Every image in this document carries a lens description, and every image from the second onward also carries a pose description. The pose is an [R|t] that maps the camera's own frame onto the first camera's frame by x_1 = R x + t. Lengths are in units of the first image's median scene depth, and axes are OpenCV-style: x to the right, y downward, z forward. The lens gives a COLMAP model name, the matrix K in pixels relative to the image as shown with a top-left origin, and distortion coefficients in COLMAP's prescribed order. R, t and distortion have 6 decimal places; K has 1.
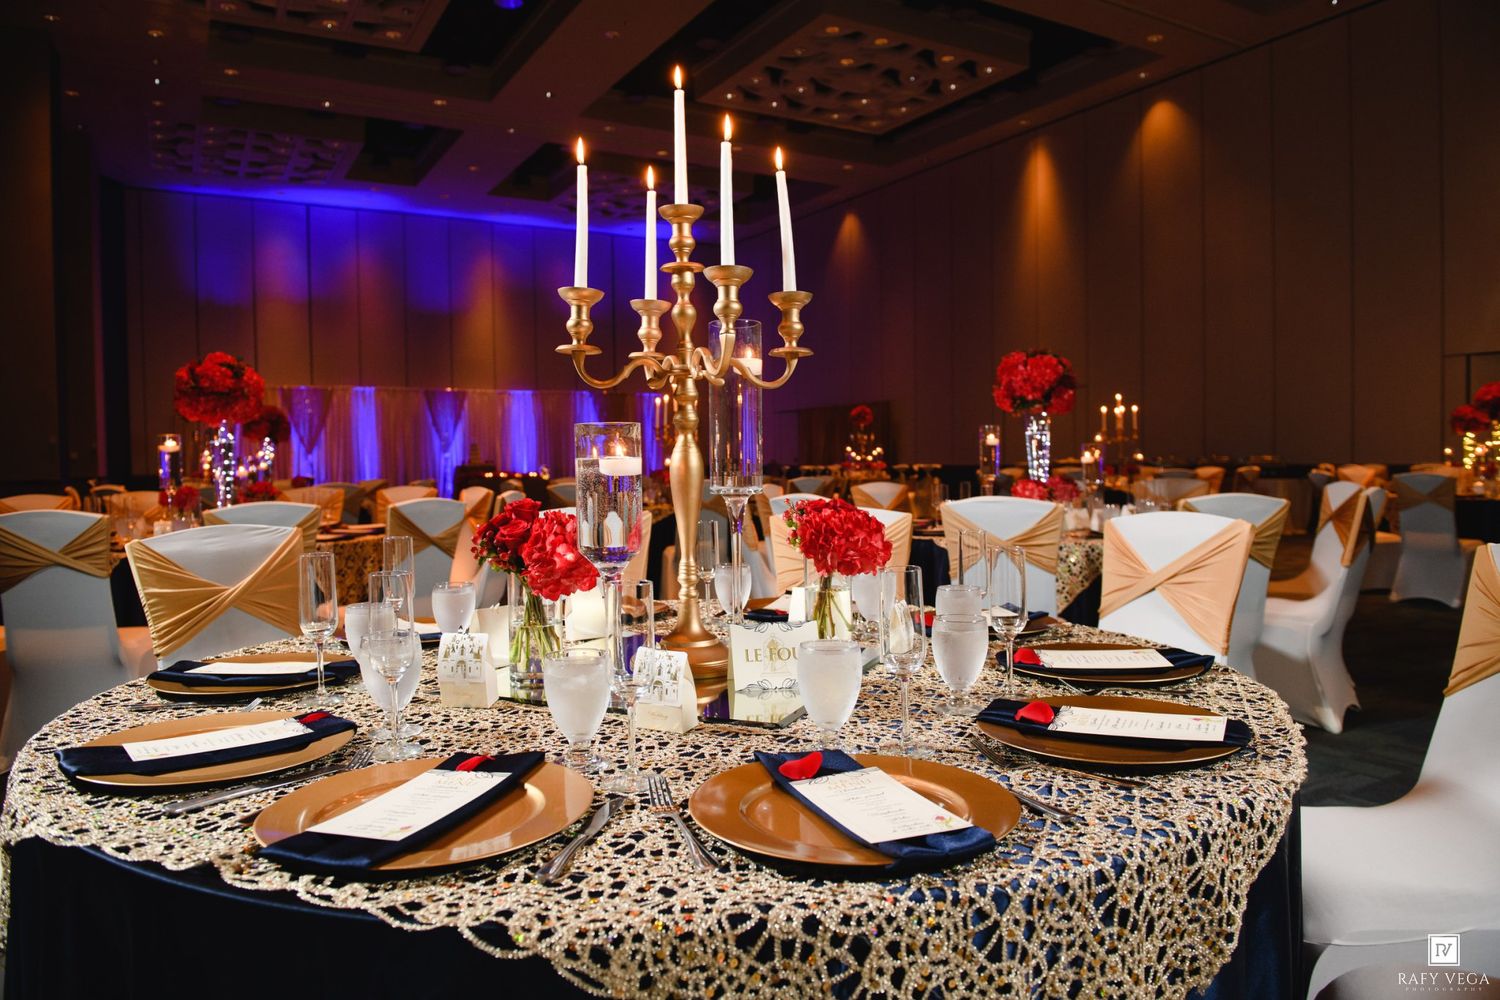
lens RADIAL K [[1008.1, 0, 747.5], [0, 1008.1, 508.0], [0, 0, 1]] dist [-0.045771, -0.018425]
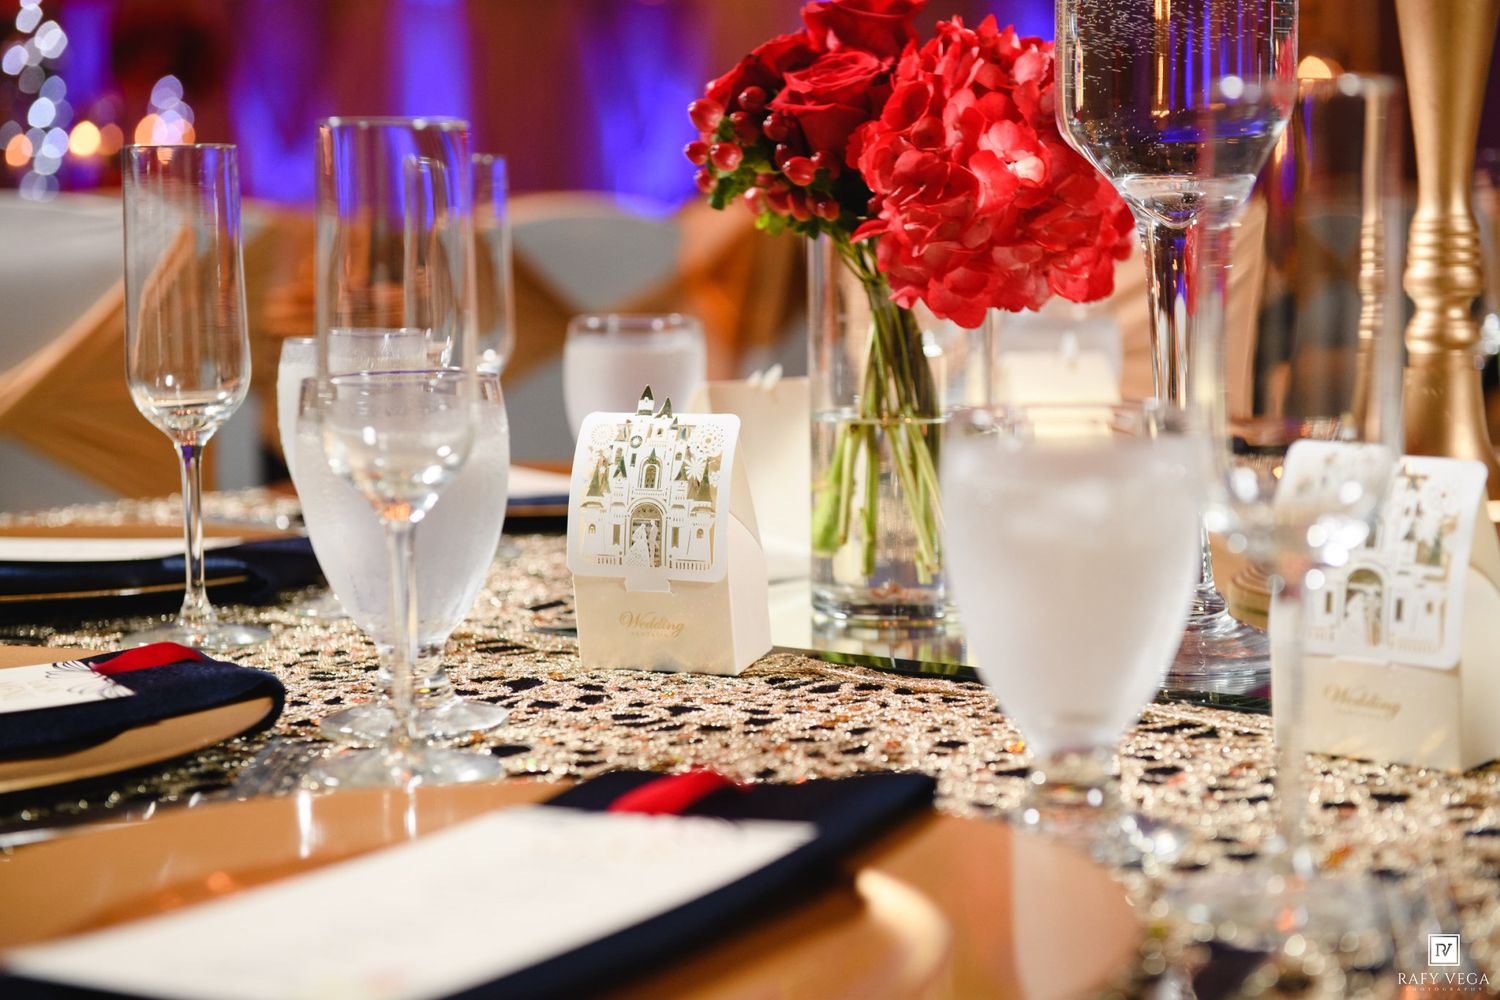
lens RADIAL K [[2819.2, 0, 750.9], [0, 2819.2, 499.8], [0, 0, 1]] dist [0.079139, 0.000000]
pose [[0.967715, 0.027020, -0.250595, -0.048771], [-0.012840, 0.998231, 0.058052, 0.093118], [0.251720, -0.052960, 0.966350, 0.204771]]
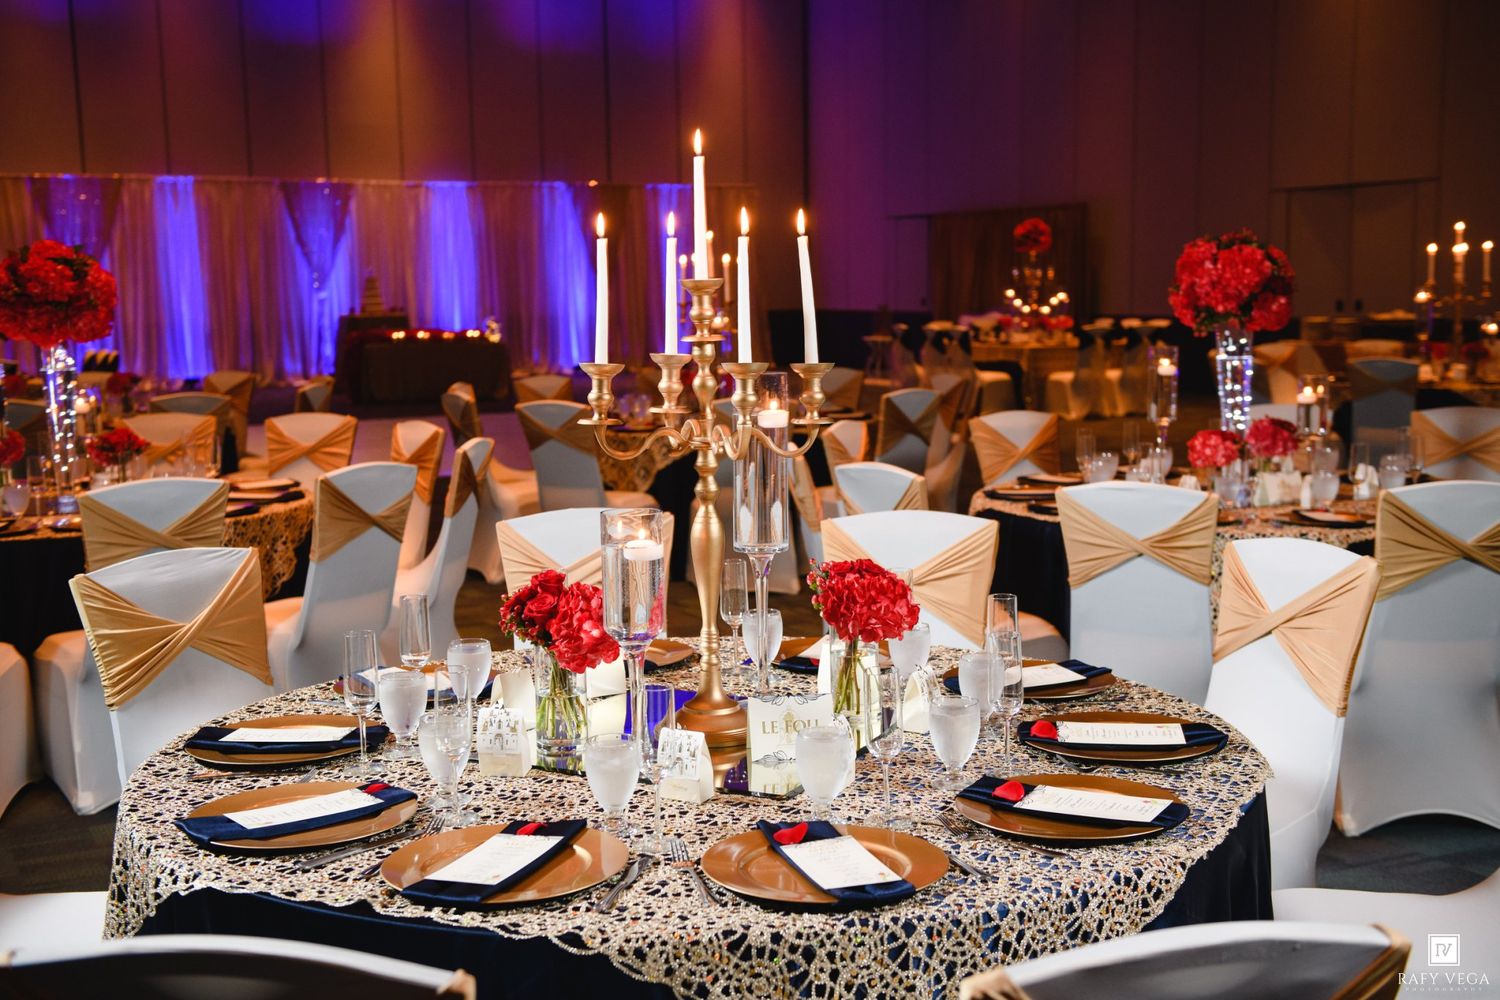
lens RADIAL K [[1811.4, 0, 746.7], [0, 1811.4, 505.1], [0, 0, 1]] dist [0.097350, 0.000000]
pose [[0.998499, 0.004456, -0.054584, 0.081143], [-0.000222, 0.997005, 0.077331, -0.223401], [0.054765, -0.077203, 0.995510, -0.838318]]
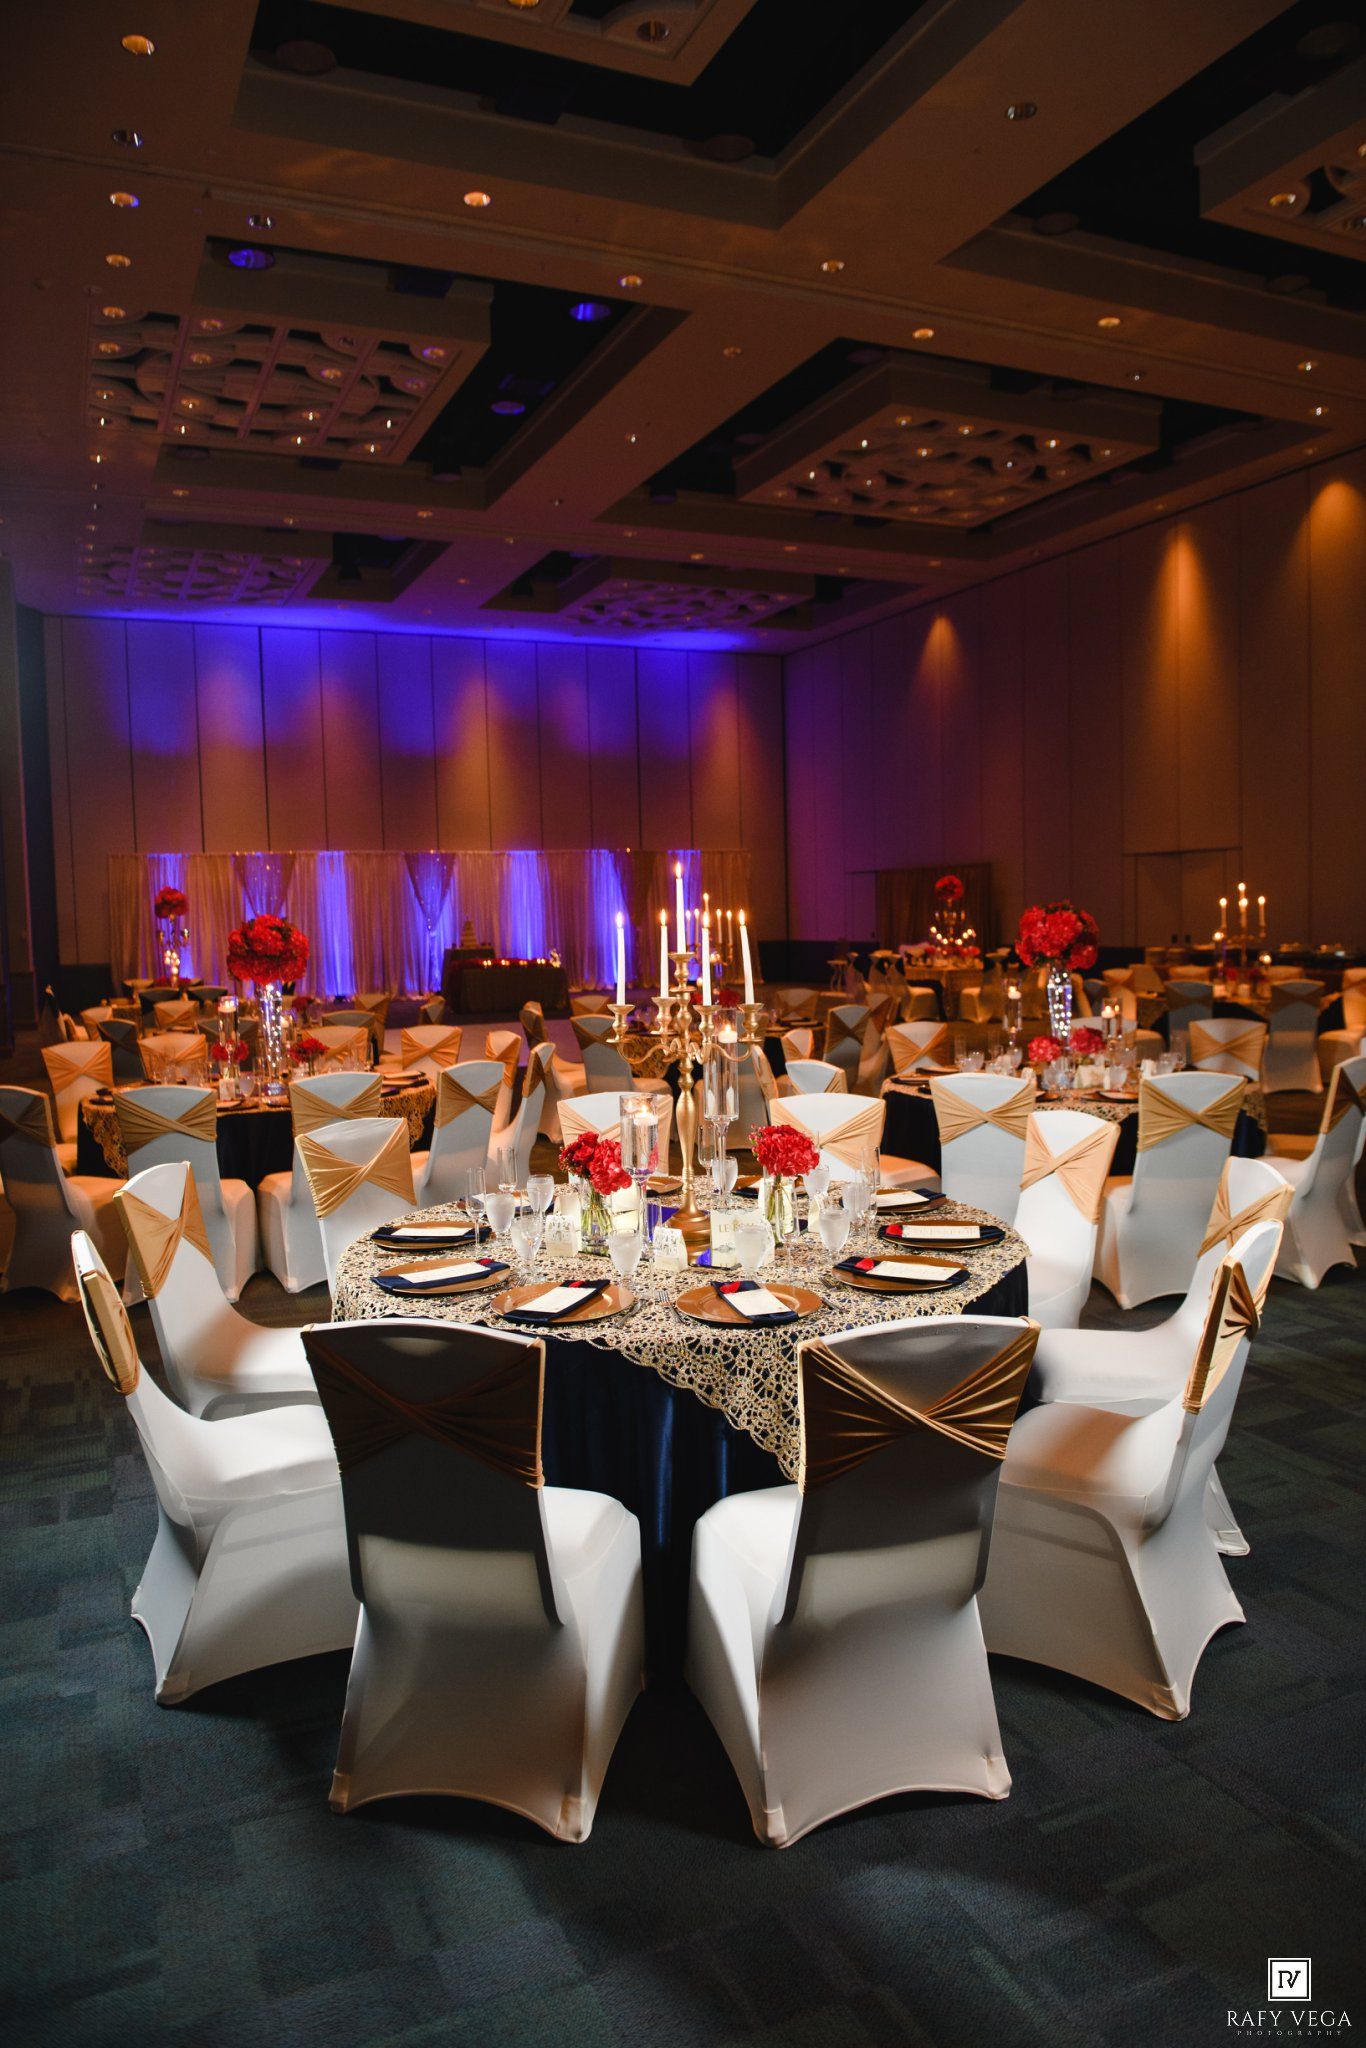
lens RADIAL K [[1376.4, 0, 682.5], [0, 1376.4, 1030.4], [0, 0, 1]] dist [-0.045771, -0.018425]
pose [[0.994865, -0.002275, -0.101186, 0.167247], [0.006093, 0.999280, 0.037440, -0.267802], [0.101028, -0.037864, 0.994163, -1.270552]]
